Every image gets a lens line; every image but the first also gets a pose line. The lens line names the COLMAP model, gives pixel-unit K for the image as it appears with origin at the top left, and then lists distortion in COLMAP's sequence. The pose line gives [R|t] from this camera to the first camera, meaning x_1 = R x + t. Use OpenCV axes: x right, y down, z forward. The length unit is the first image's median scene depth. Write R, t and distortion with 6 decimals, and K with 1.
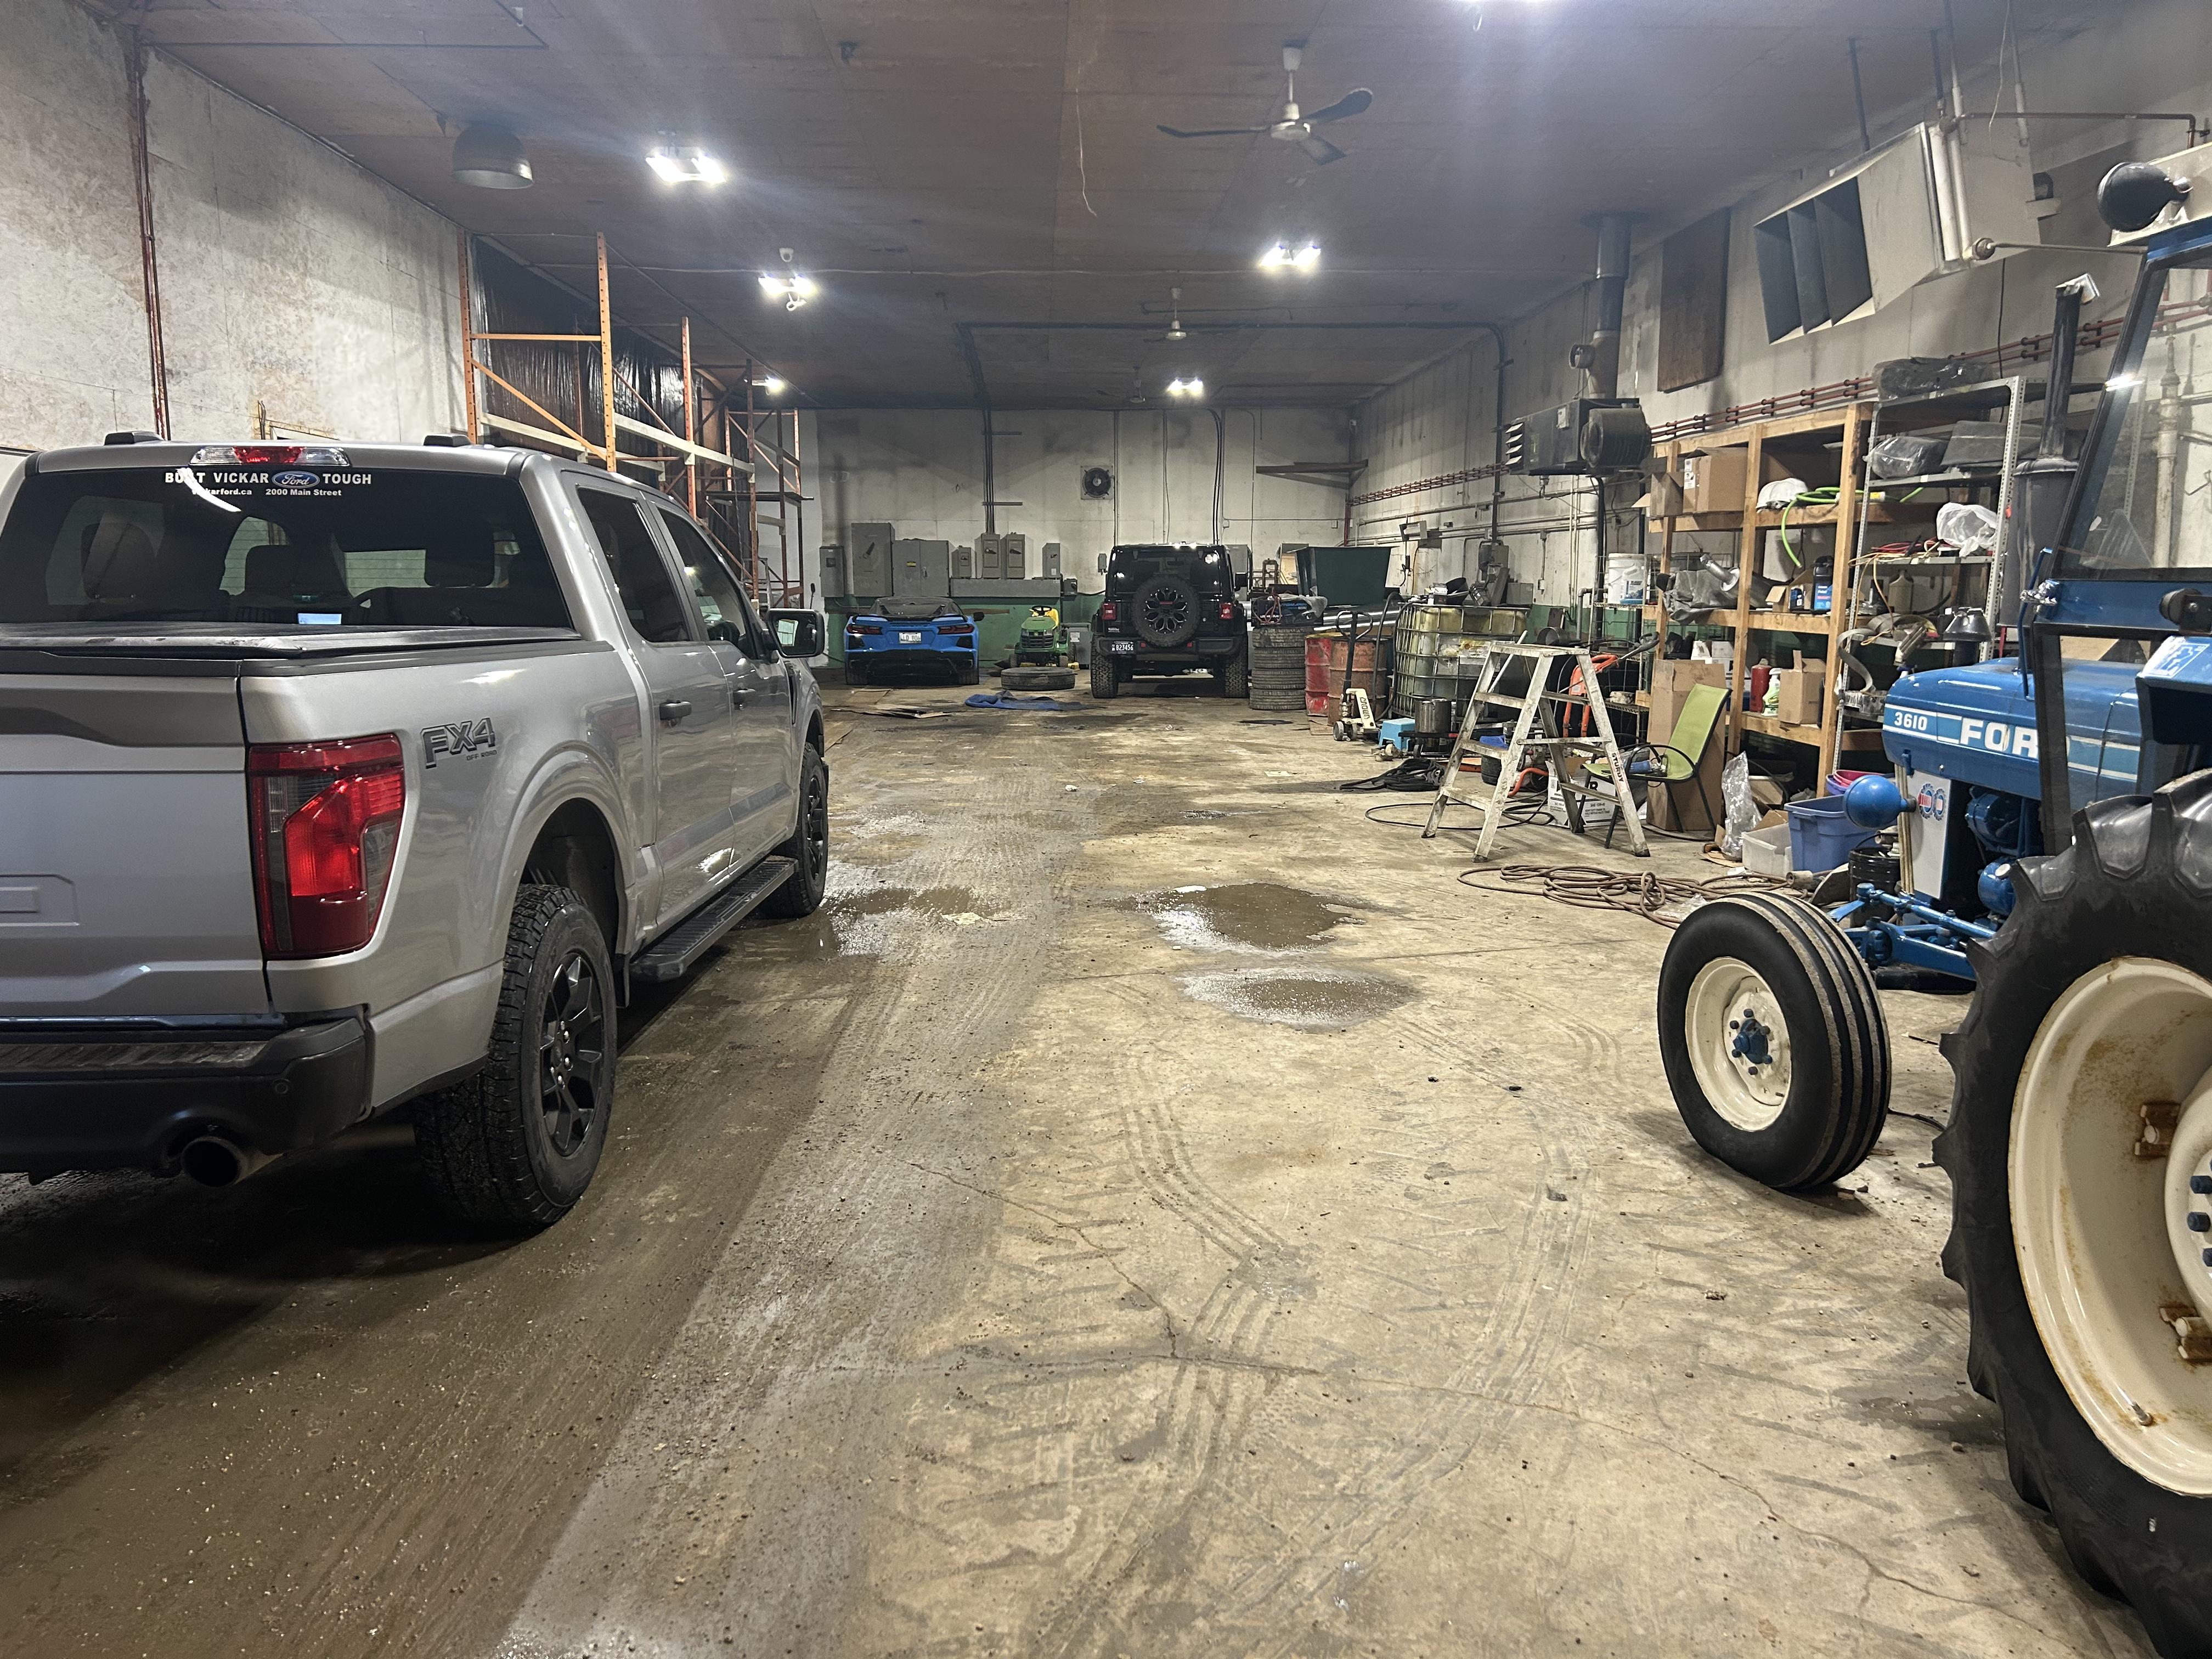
lens RADIAL K [[1680.0, 0, 1106.0], [0, 1680.0, 829.5], [0, 0, 1]] dist [0.134292, -0.170839]
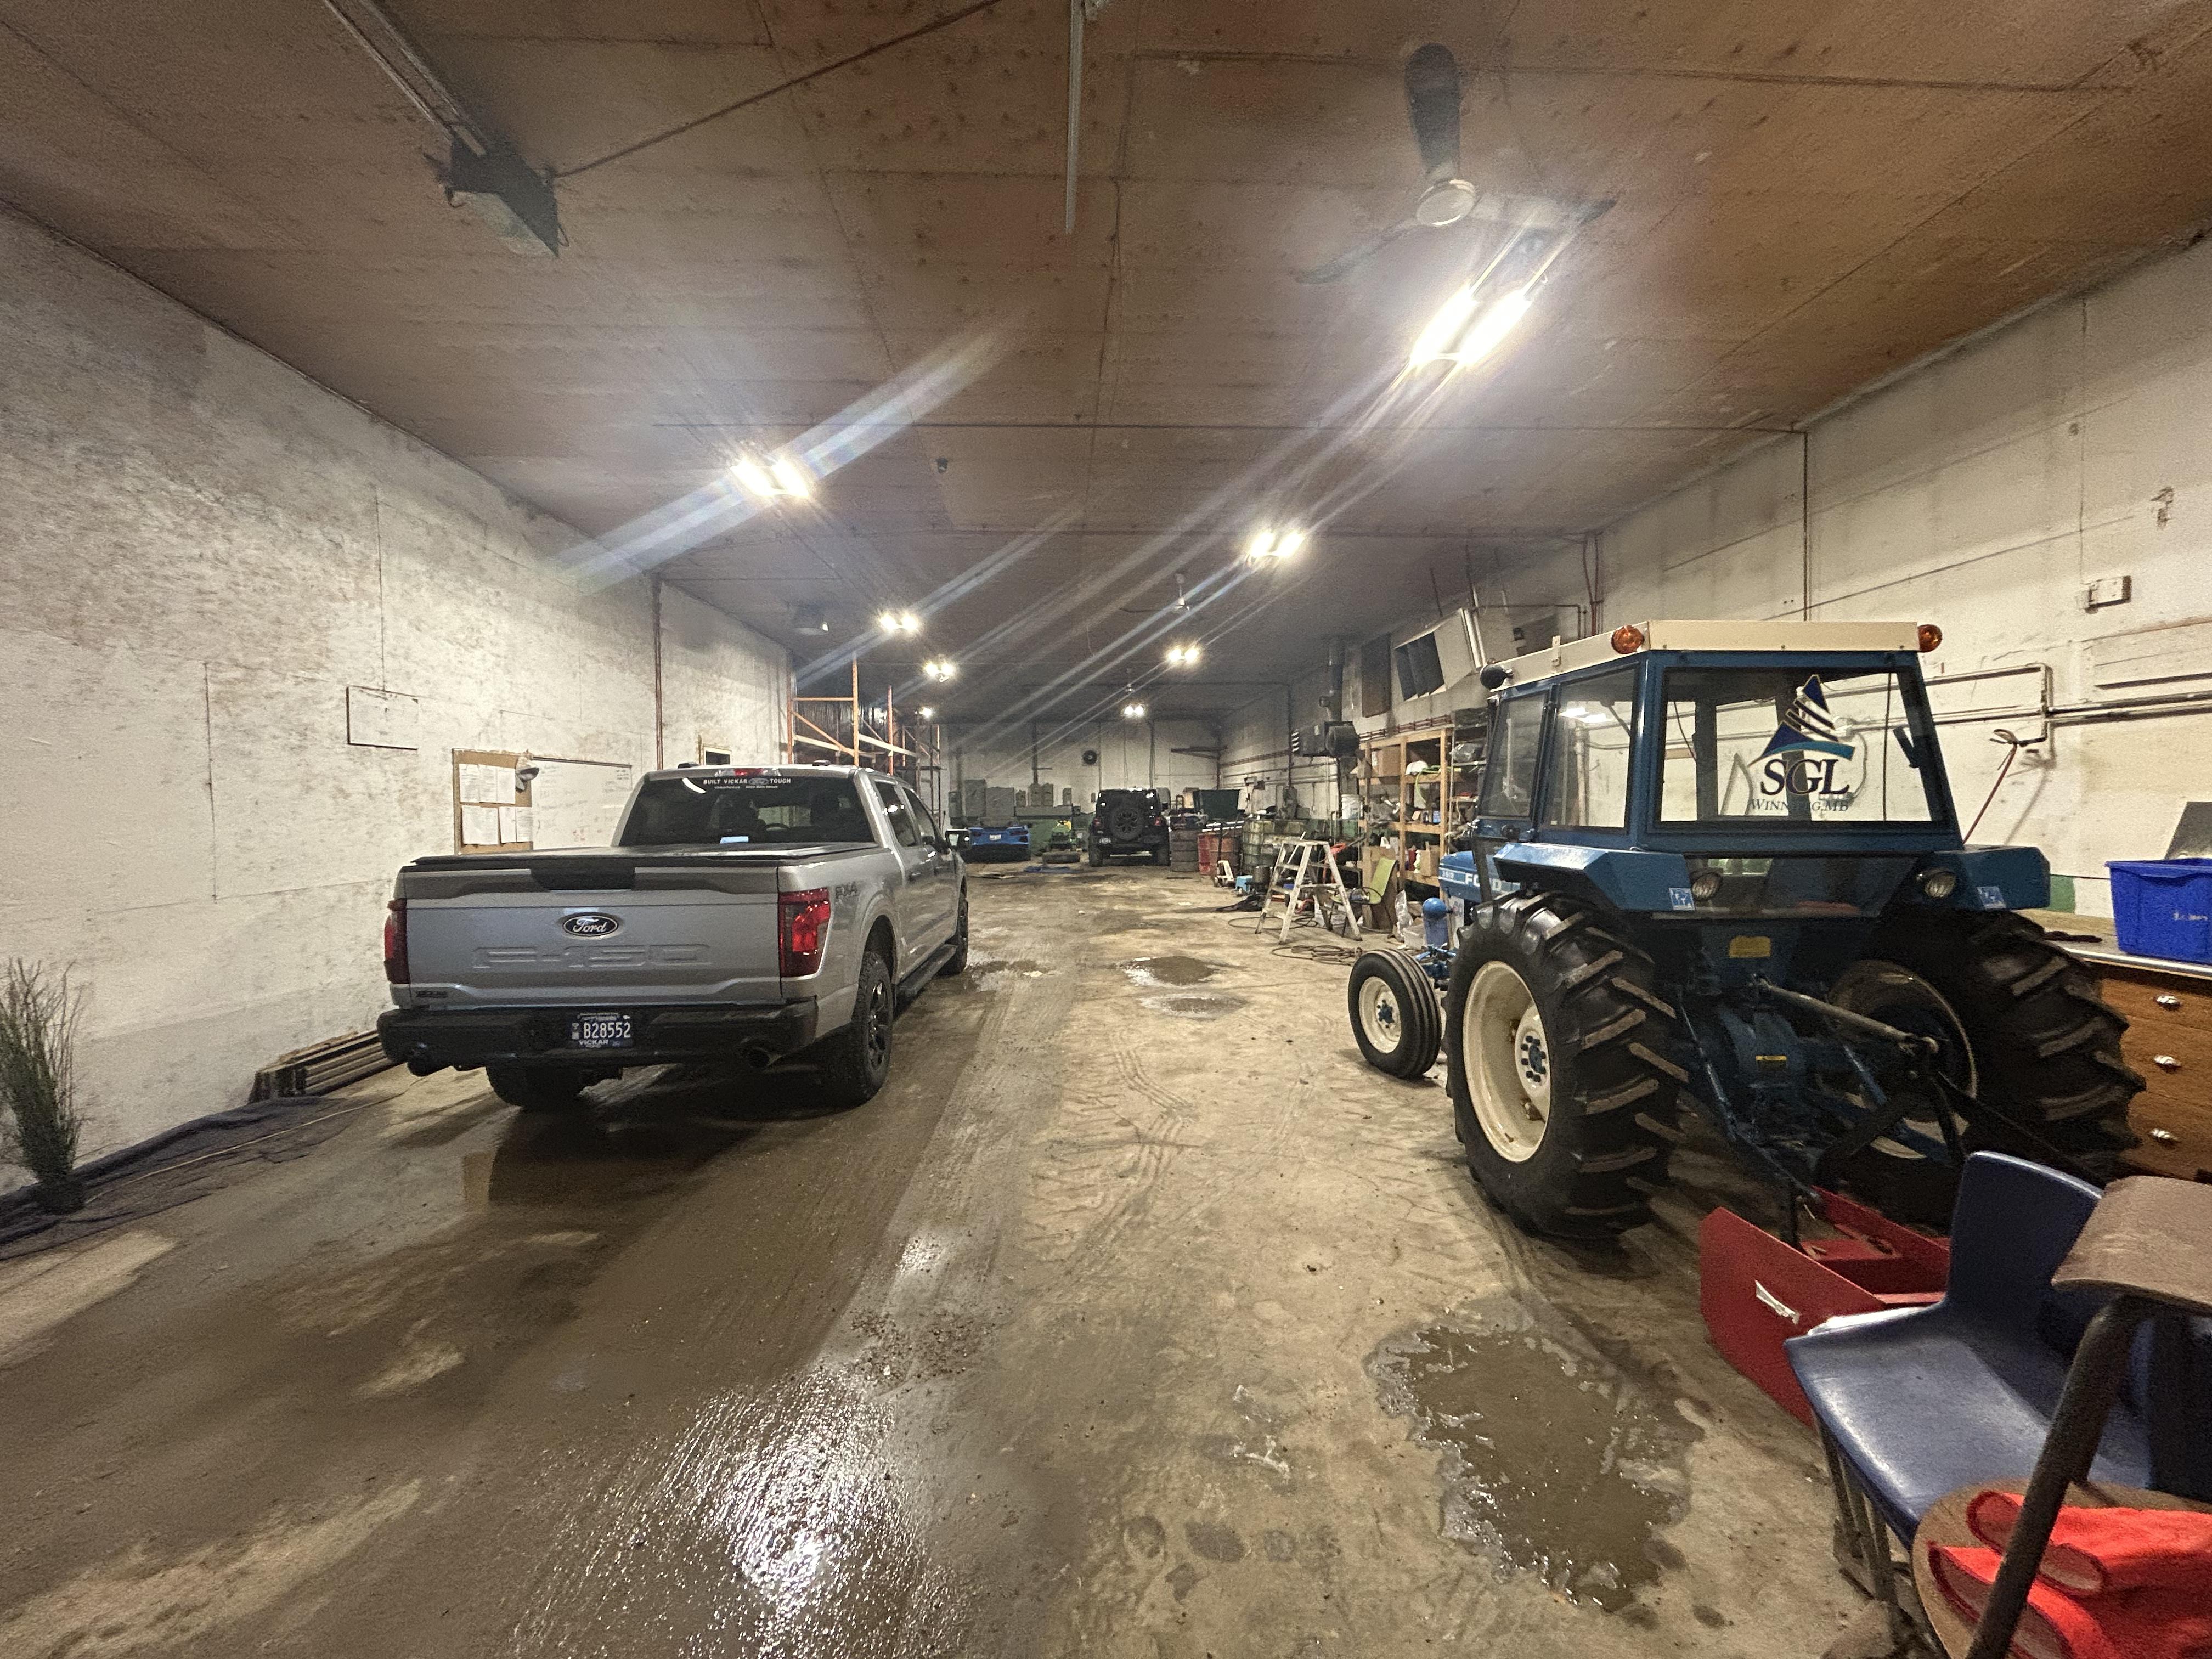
lens RADIAL K [[888.1, 0, 1106.0], [0, 888.1, 829.5], [0, 0, 1]] dist [0.000601, 0.000005]
pose [[0.999839, -0.013102, 0.012258, -0.006516], [0.014473, 0.992731, -0.119478, 0.007738], [-0.010604, 0.119636, 0.992761, -0.113636]]
